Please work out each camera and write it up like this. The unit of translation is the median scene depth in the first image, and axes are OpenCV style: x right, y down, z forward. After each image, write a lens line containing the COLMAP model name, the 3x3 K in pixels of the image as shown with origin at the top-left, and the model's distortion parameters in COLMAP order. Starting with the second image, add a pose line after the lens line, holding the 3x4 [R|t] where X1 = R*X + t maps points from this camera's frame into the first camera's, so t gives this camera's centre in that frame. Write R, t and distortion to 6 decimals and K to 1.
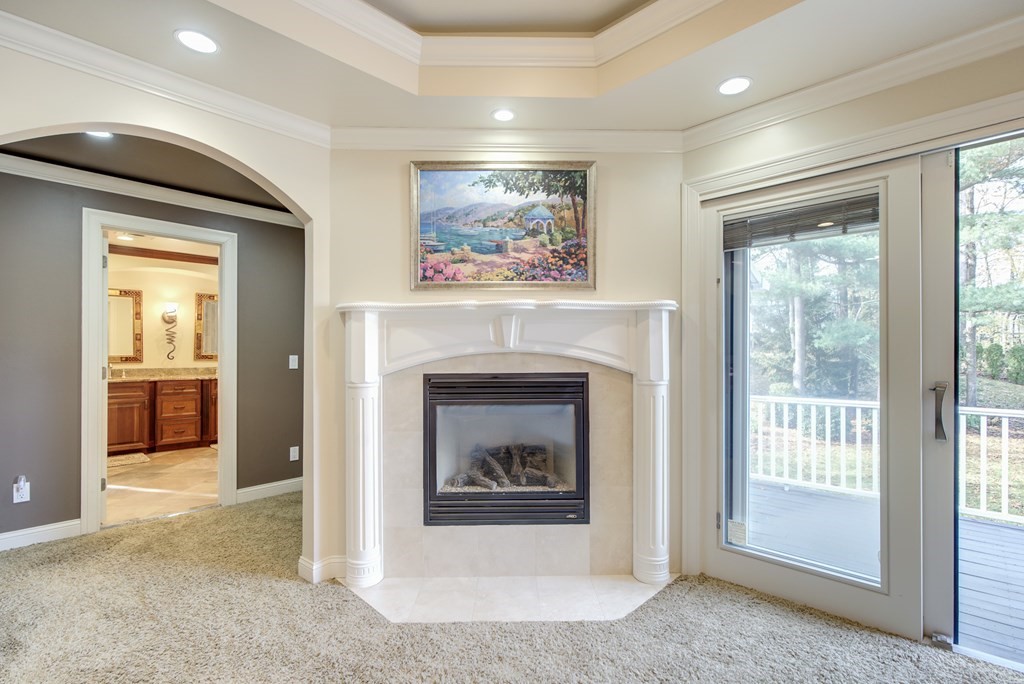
lens RADIAL K [[479.6, 0, 518.6], [0, 479.6, 347.9], [0, 0, 1]] dist [0.000090, -0.000659]
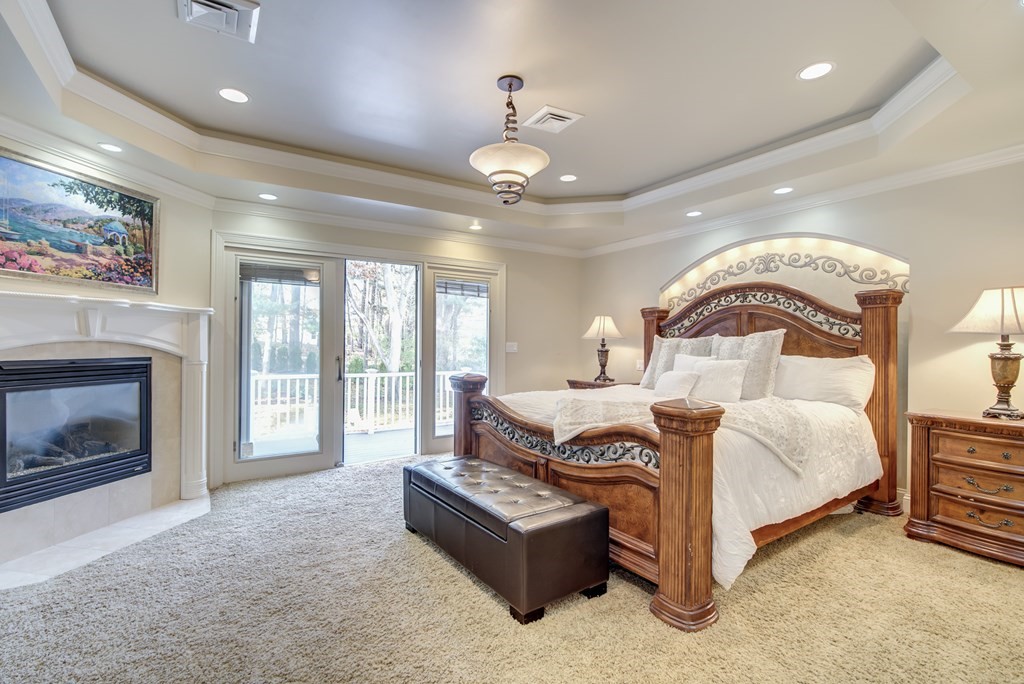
lens RADIAL K [[479.6, 0, 514.5], [0, 479.6, 343.7], [0, 0, 1]] dist [0.000090, -0.000659]
pose [[0.209984, 0.008075, 0.977672, -0.933299], [-0.015946, 0.999861, -0.004833, 0.005322], [-0.977575, -0.014575, 0.210083, -0.251710]]
